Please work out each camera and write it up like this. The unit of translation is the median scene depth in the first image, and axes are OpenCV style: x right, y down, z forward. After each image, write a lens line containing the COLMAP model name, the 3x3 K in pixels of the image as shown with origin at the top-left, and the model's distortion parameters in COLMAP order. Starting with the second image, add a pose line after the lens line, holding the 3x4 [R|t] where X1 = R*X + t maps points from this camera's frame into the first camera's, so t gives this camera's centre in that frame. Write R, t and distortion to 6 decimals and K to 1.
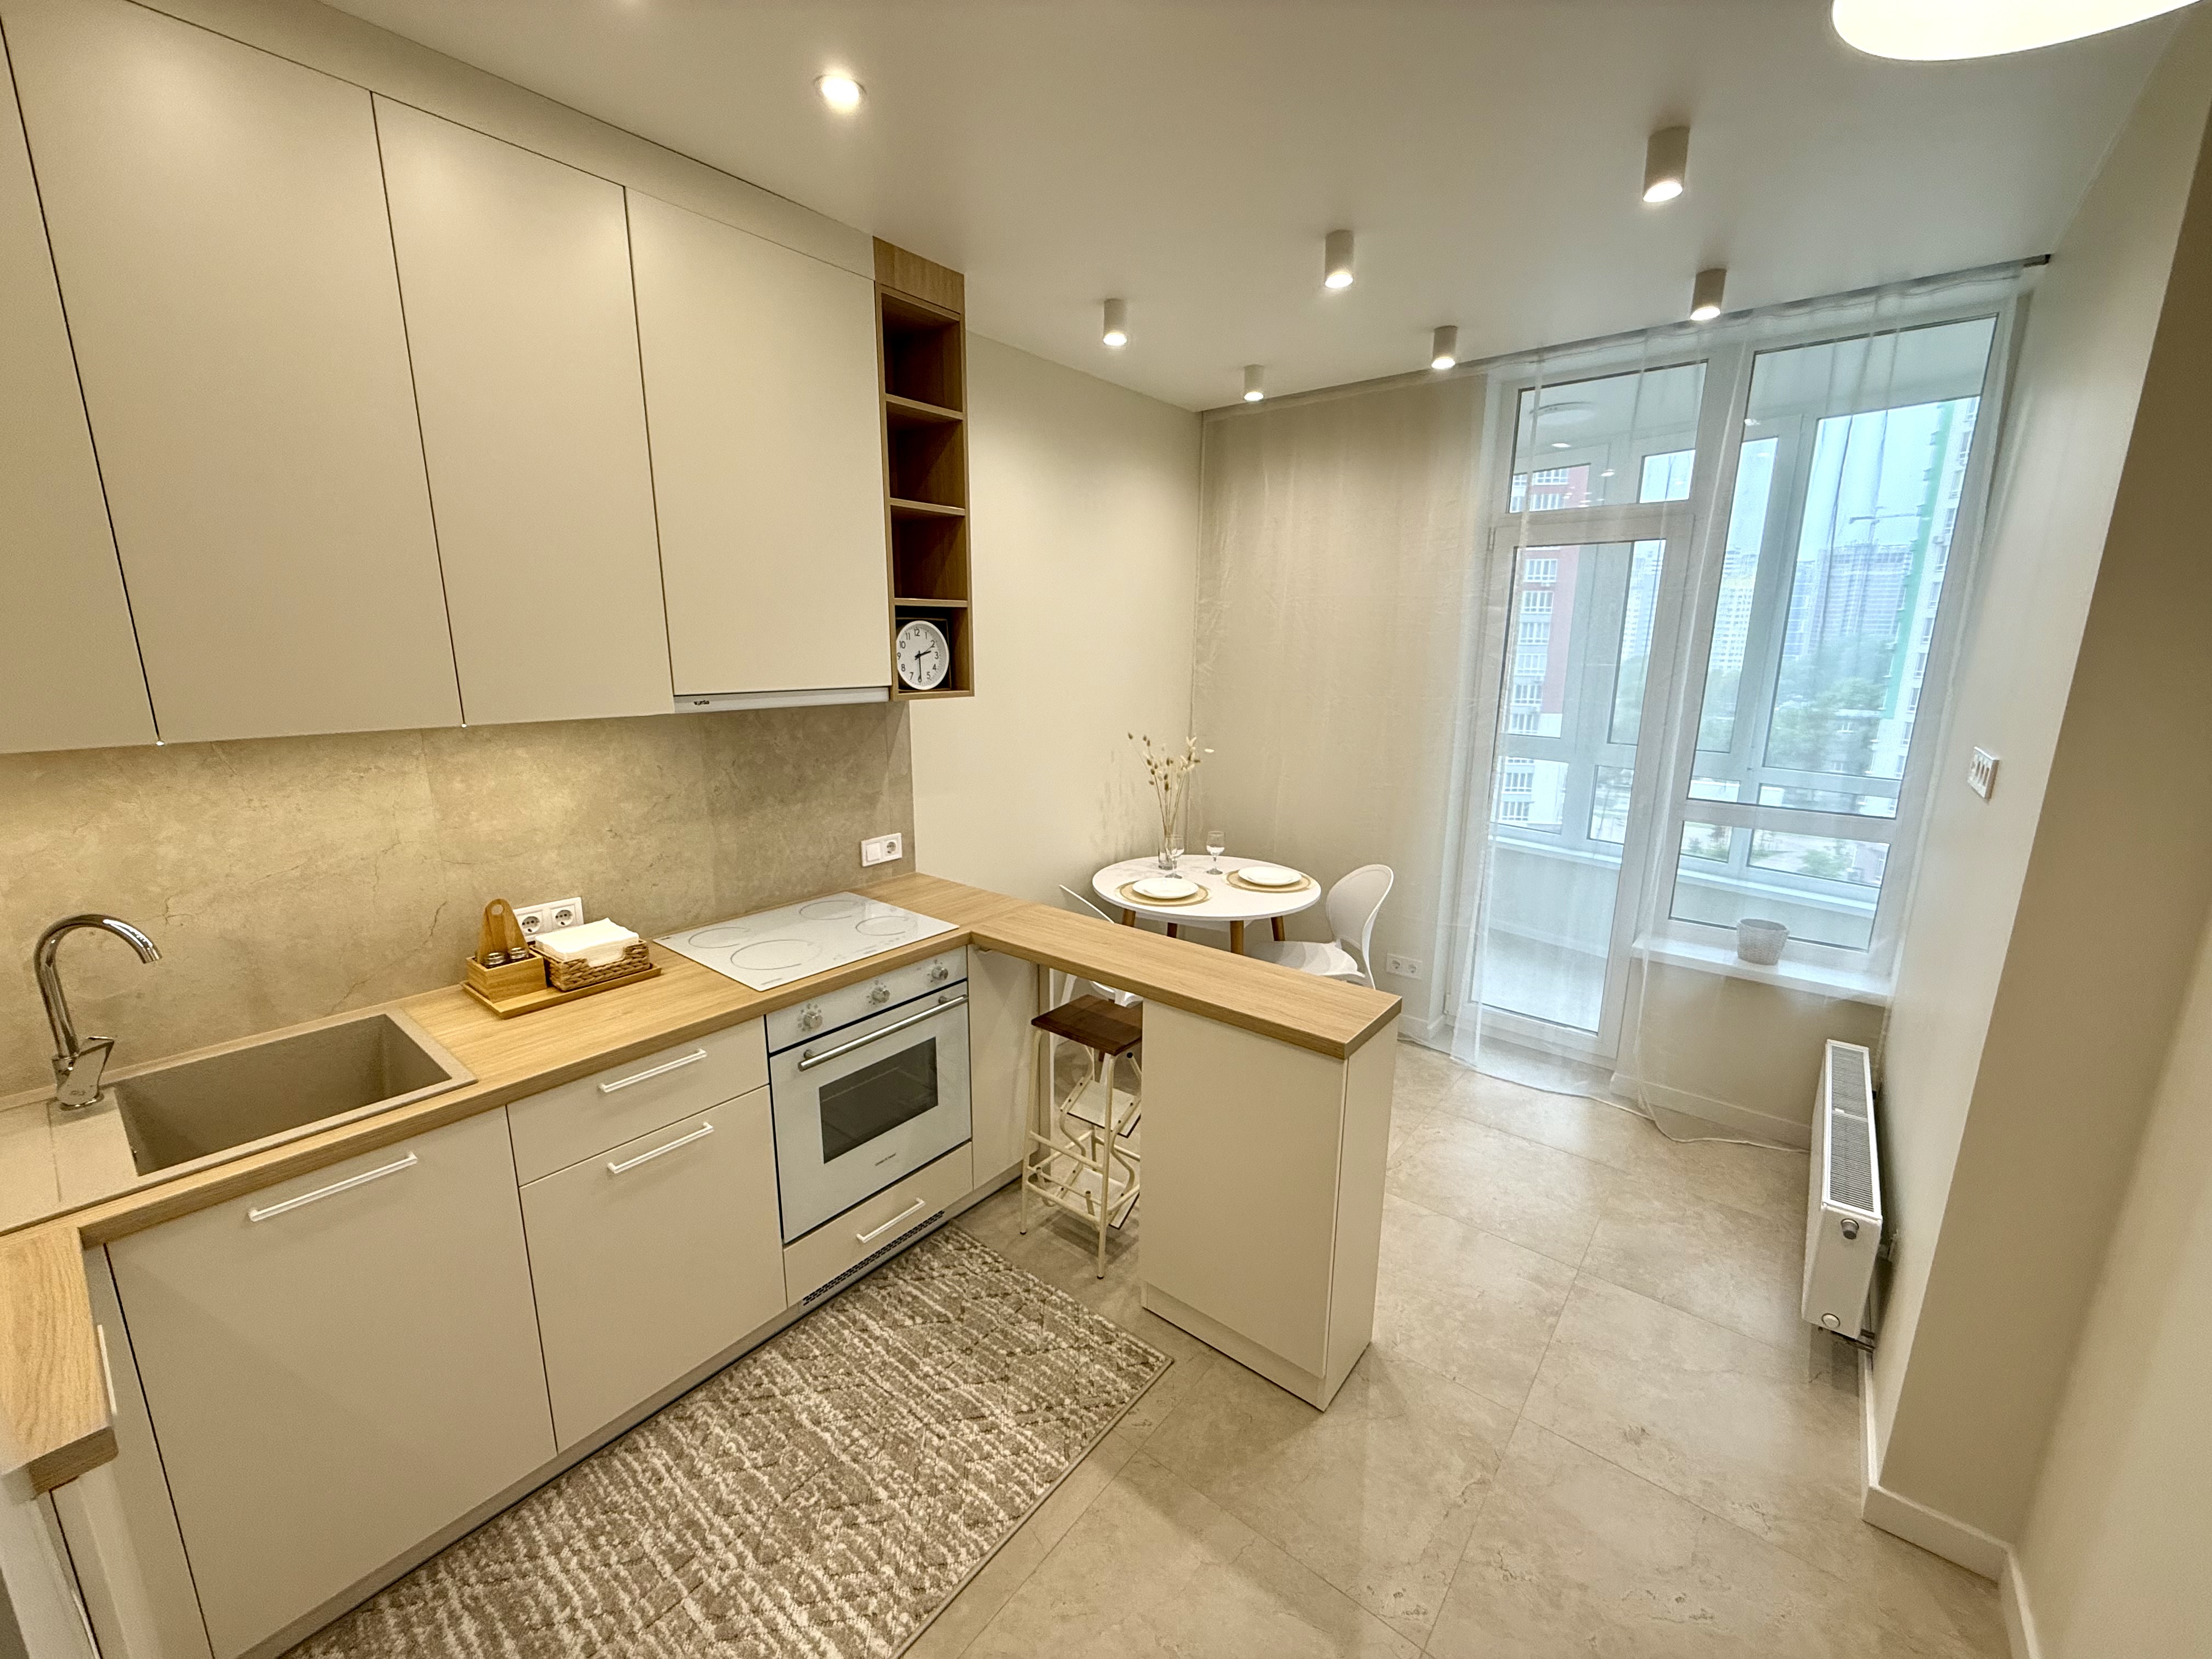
lens RADIAL K [[883.4, 0, 1105.3], [0, 883.4, 831.4], [0, 0, 1]] dist [-0.000579, -0.000255]
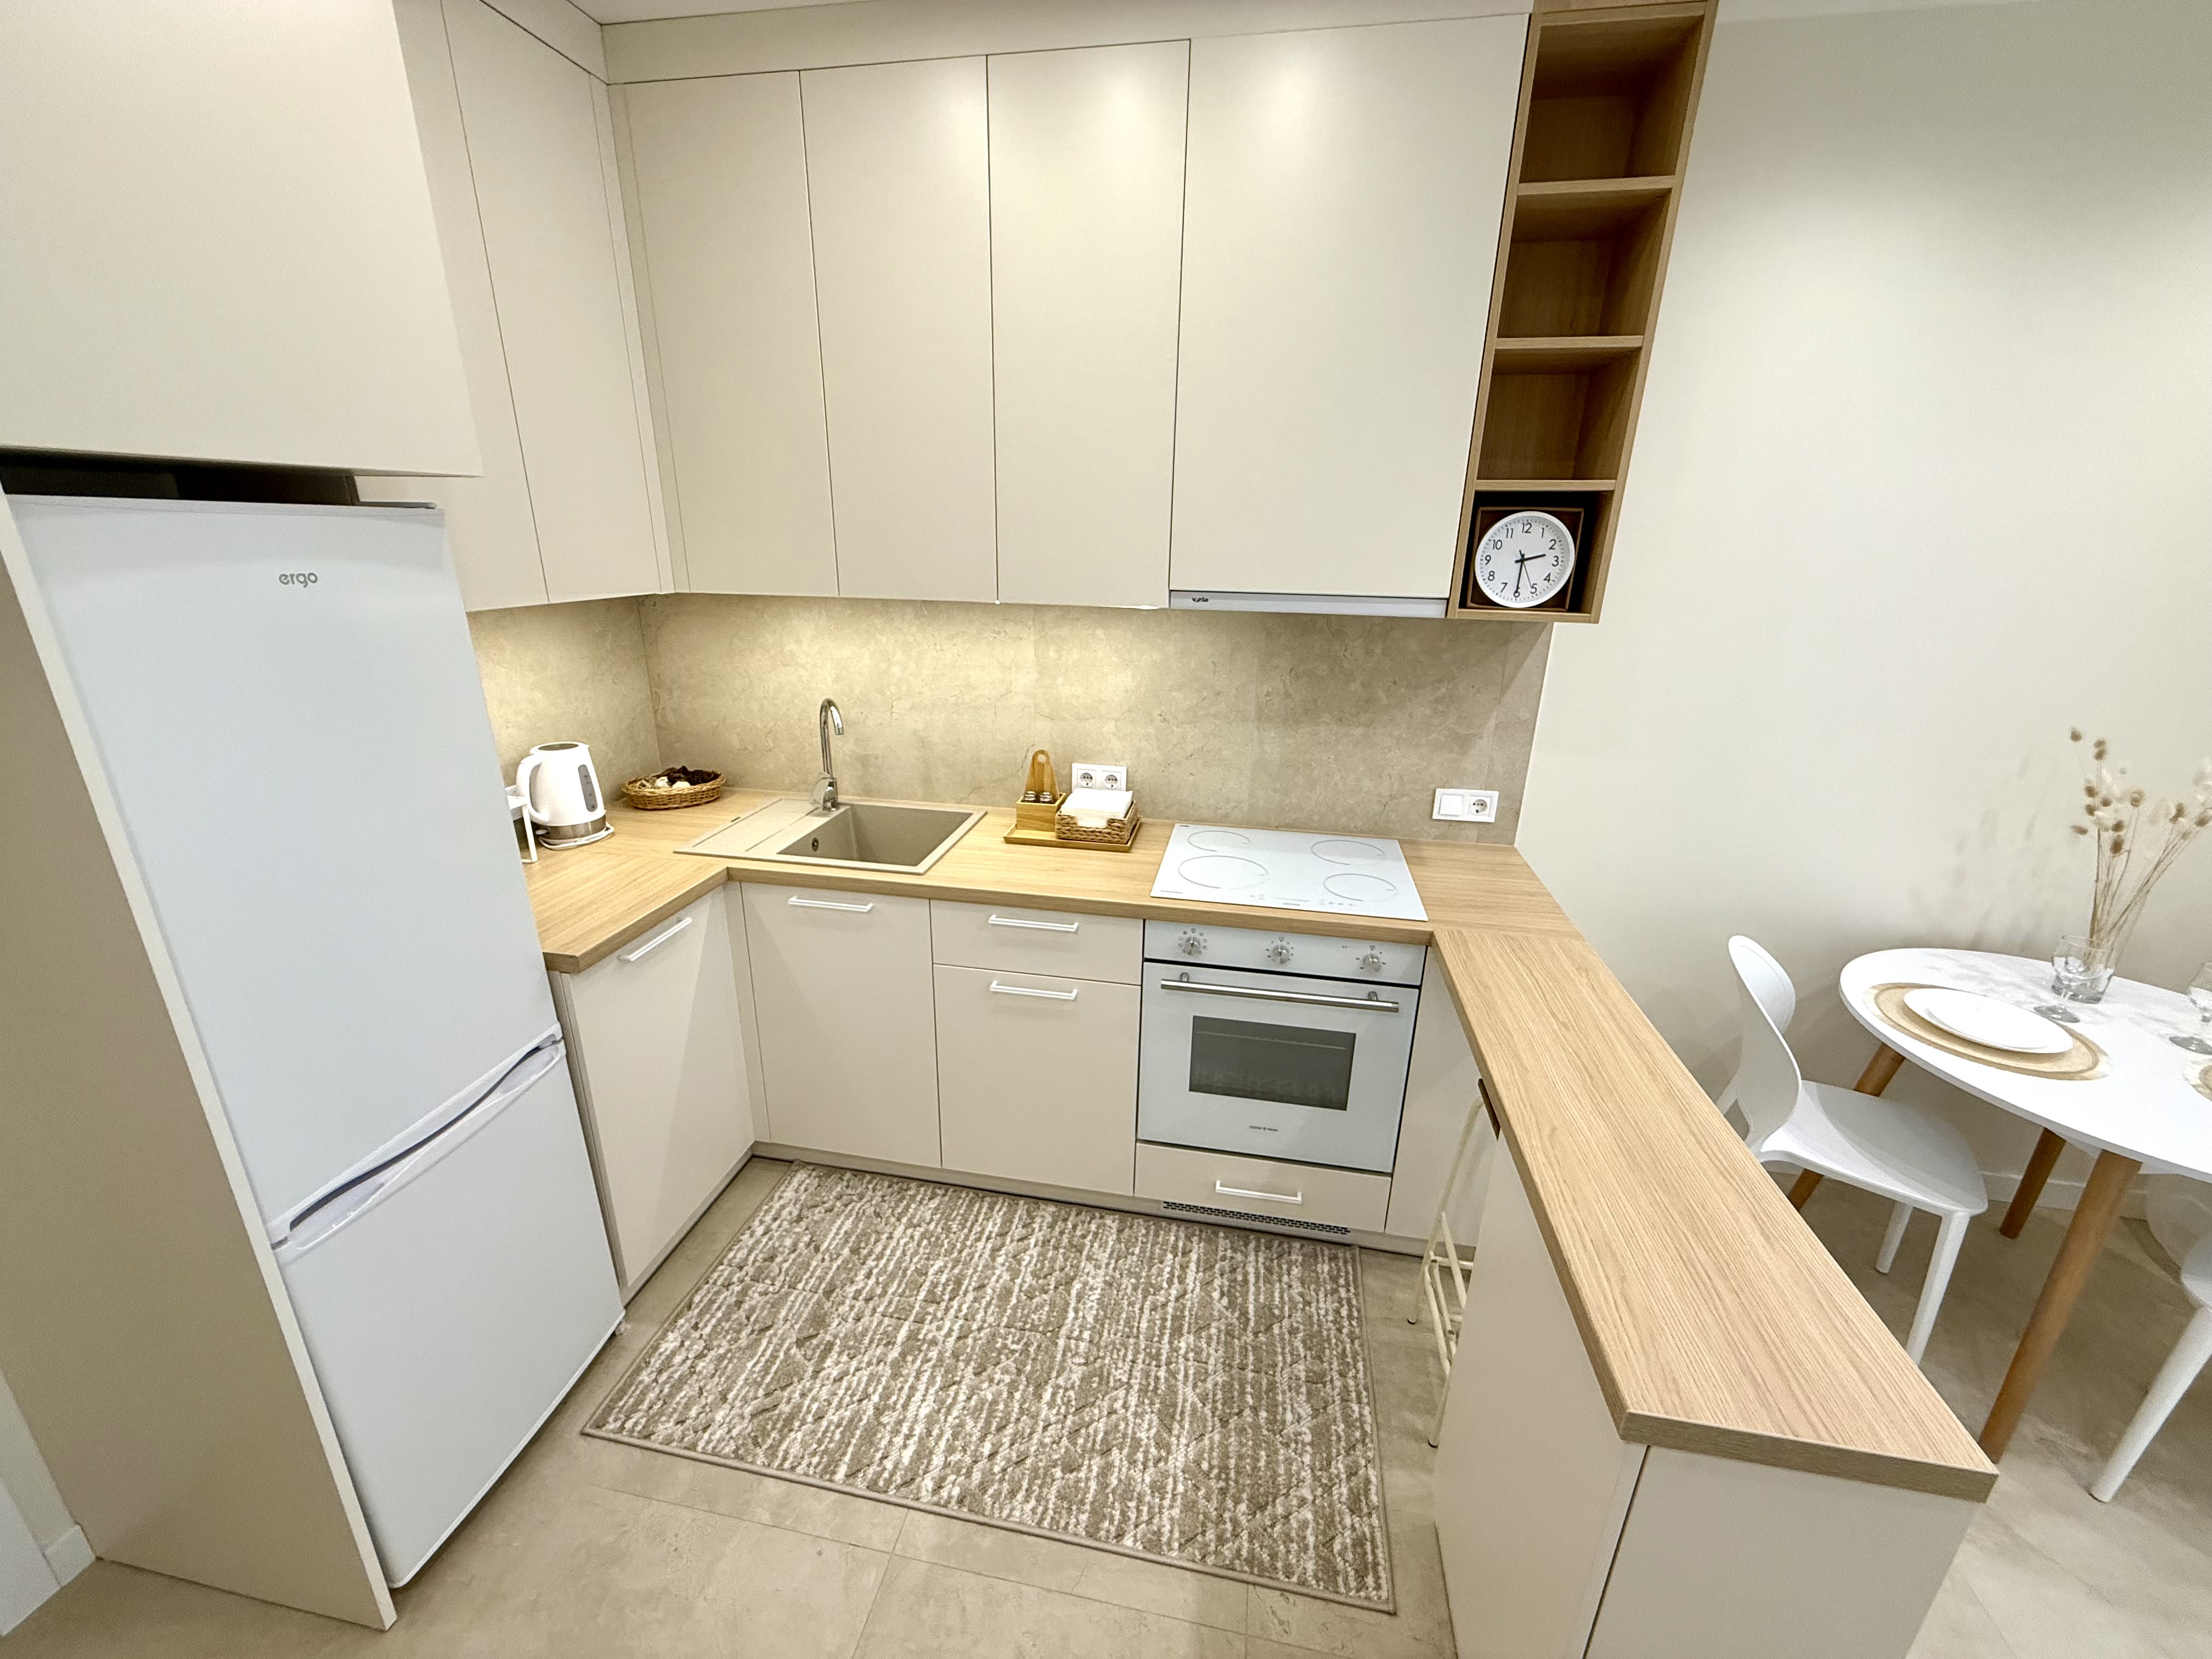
lens RADIAL K [[883.4, 0, 1101.6], [0, 883.4, 832.0], [0, 0, 1]] dist [-0.000579, -0.000255]
pose [[0.472294, 0.284738, -0.834184, 0.327664], [-0.201464, 0.956206, 0.212325, -0.073490], [0.858109, 0.067778, 0.508975, 0.365505]]
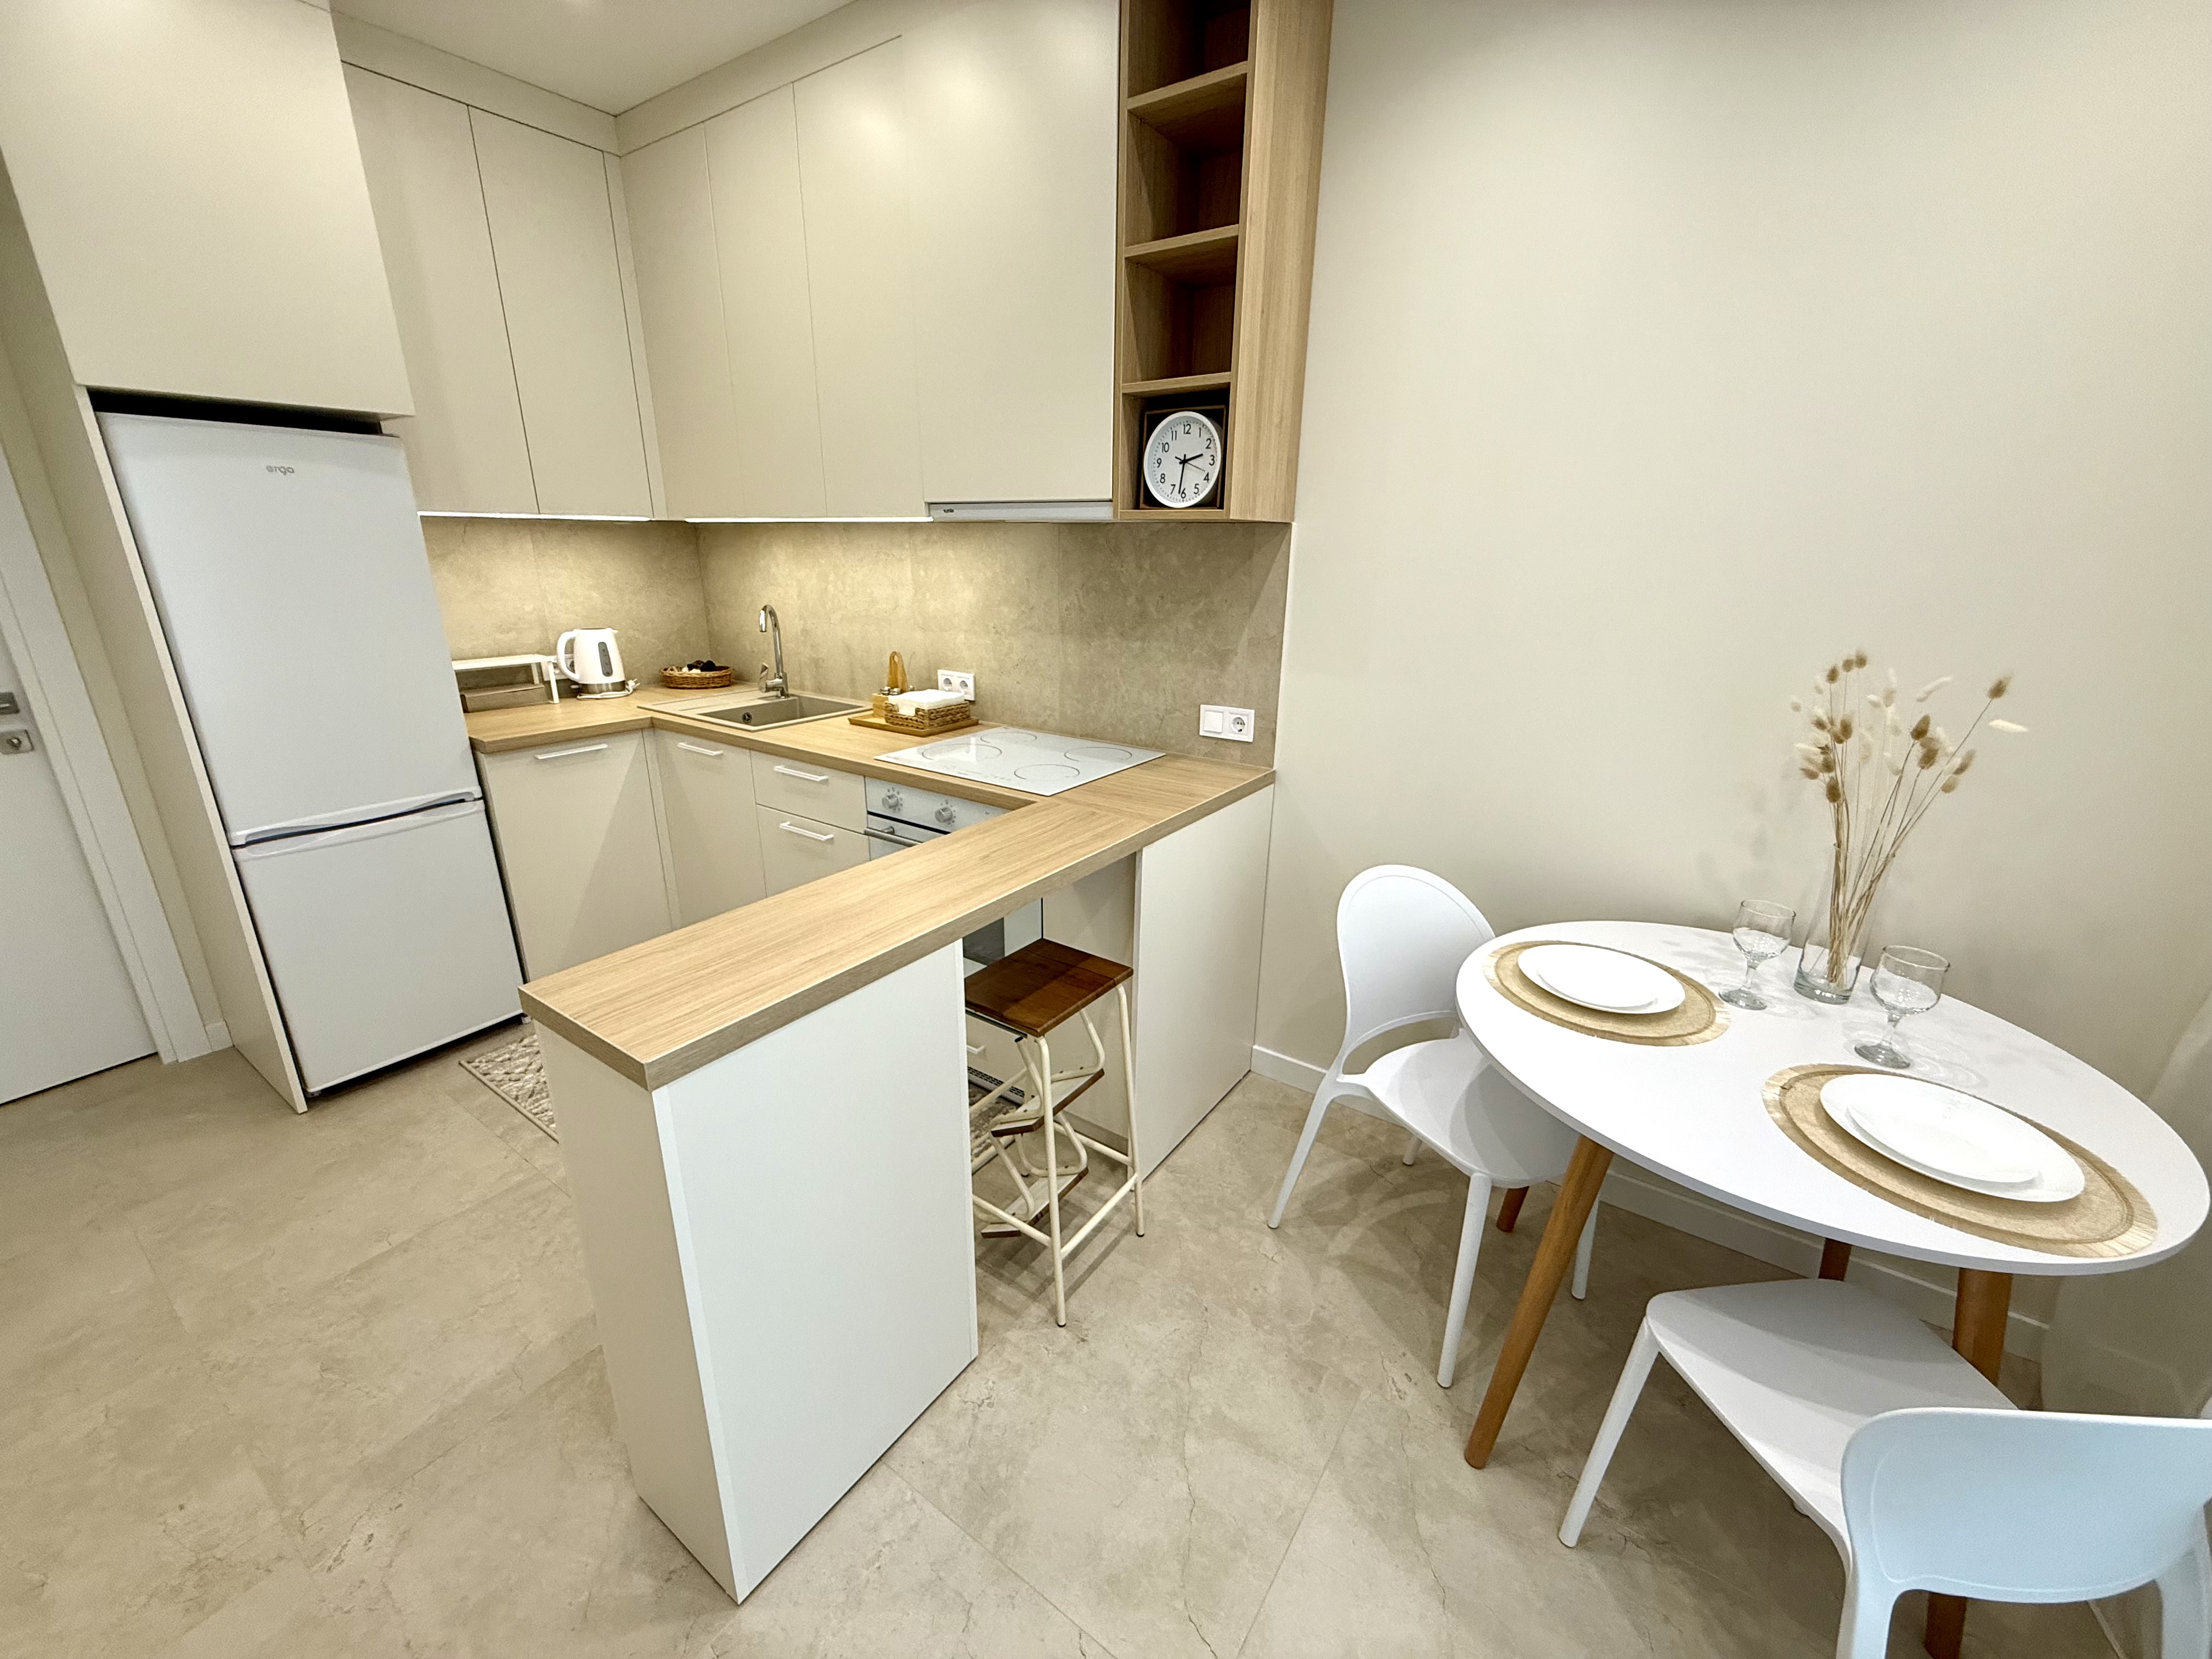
lens RADIAL K [[883.4, 0, 1103.3], [0, 883.4, 832.2], [0, 0, 1]] dist [-0.000579, -0.000255]
pose [[0.067442, 0.306443, -0.949497, 0.652578], [-0.224795, 0.931861, 0.284784, -0.110528], [0.972069, 0.194236, 0.131734, 0.965929]]
